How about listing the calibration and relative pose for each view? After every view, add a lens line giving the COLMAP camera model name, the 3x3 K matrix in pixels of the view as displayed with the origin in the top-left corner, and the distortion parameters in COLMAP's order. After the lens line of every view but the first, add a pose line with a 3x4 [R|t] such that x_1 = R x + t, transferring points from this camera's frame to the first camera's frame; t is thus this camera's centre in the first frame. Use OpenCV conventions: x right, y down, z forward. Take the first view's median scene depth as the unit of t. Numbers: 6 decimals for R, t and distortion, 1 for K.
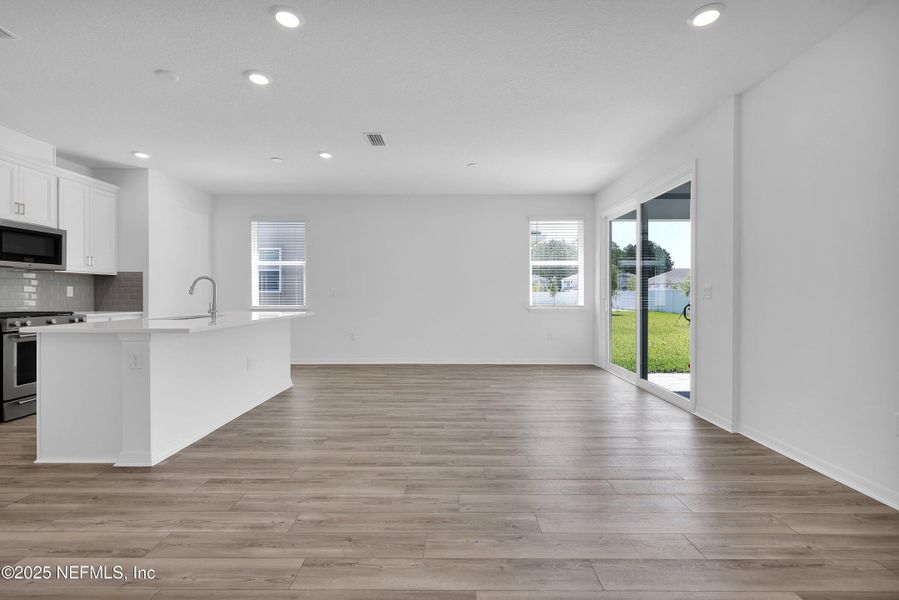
lens RADIAL K [[384.2, 0, 448.3], [0, 384.2, 293.5], [0, 0, 1]] dist [0.000765, 0.000166]
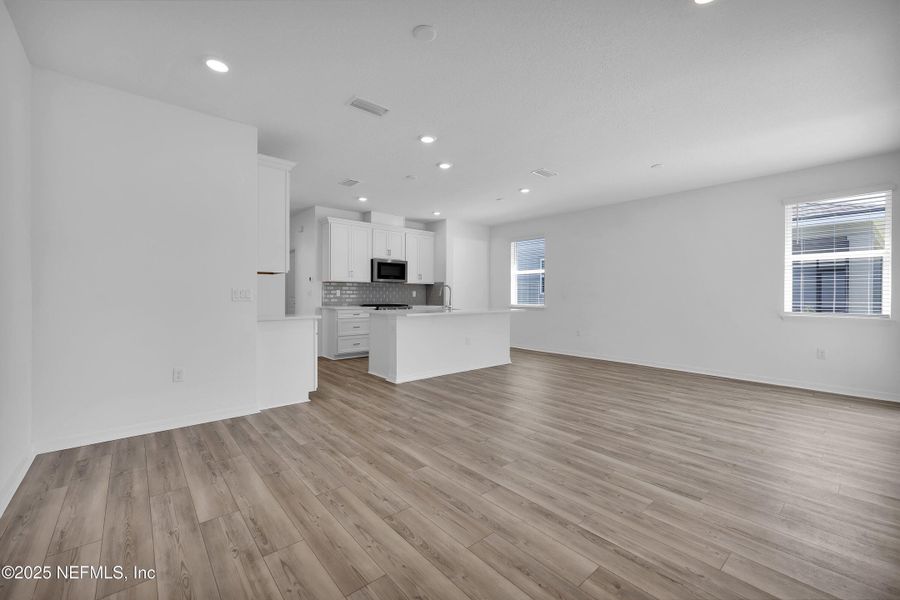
lens RADIAL K [[364.8, 0, 458.6], [0, 364.8, 292.3], [0, 0, 1]] dist [-0.000509, -0.000008]
pose [[0.669794, -0.002620, -0.742542, 0.626681], [-0.004691, 0.999959, -0.007760, 0.000170], [0.742532, 0.008681, 0.669754, -0.003350]]
